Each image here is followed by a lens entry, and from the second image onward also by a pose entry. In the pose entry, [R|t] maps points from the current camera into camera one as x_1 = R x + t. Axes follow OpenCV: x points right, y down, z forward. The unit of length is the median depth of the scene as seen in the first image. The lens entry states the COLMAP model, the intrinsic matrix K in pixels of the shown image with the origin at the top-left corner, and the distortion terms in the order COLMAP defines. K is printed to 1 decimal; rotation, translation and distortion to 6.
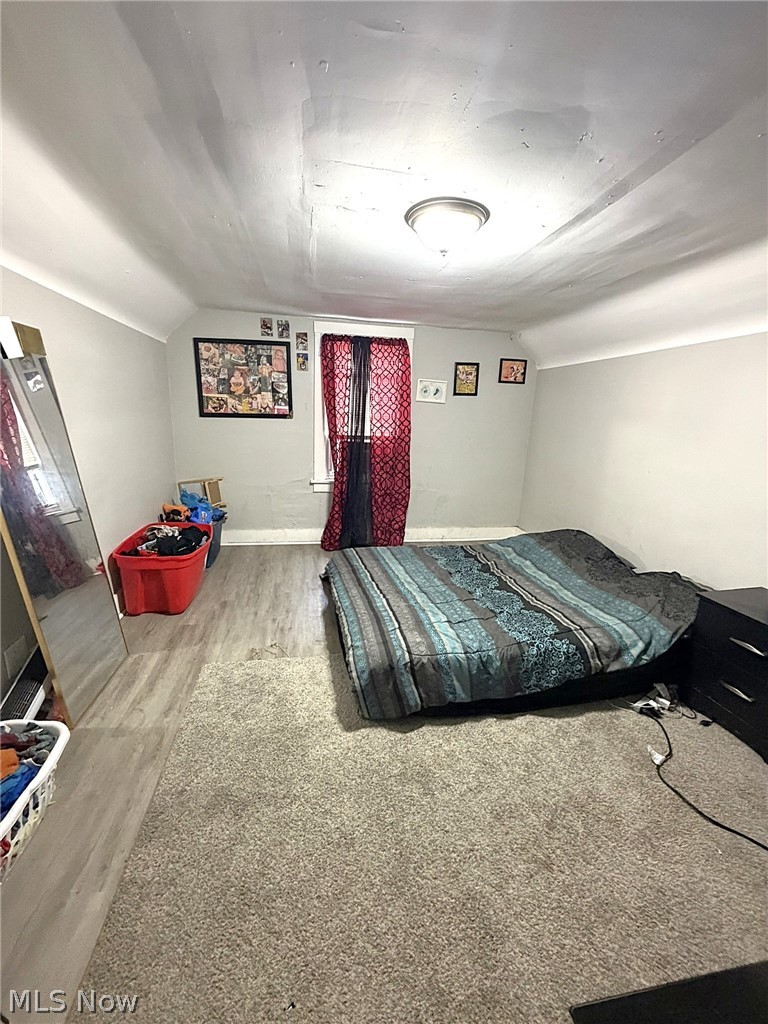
lens RADIAL K [[424.5, 0, 368.5], [0, 424.5, 512.8], [0, 0, 1]] dist [0.001480, 0.000286]
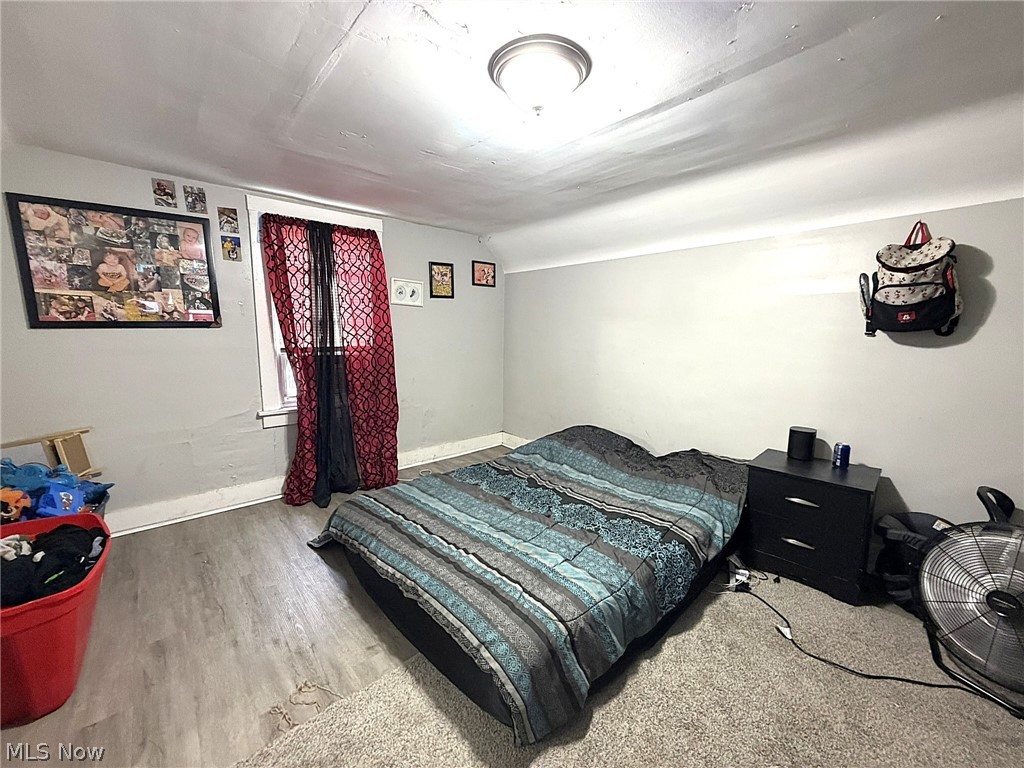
lens RADIAL K [[424.5, 0, 511.5], [0, 424.5, 386.7], [0, 0, 1]] dist [0.001480, 0.000286]
pose [[0.840953, -0.101254, 0.531551, -0.204319], [0.146062, 0.988349, -0.042813, -0.035373], [-0.521022, 0.113643, 0.845944, 0.228147]]
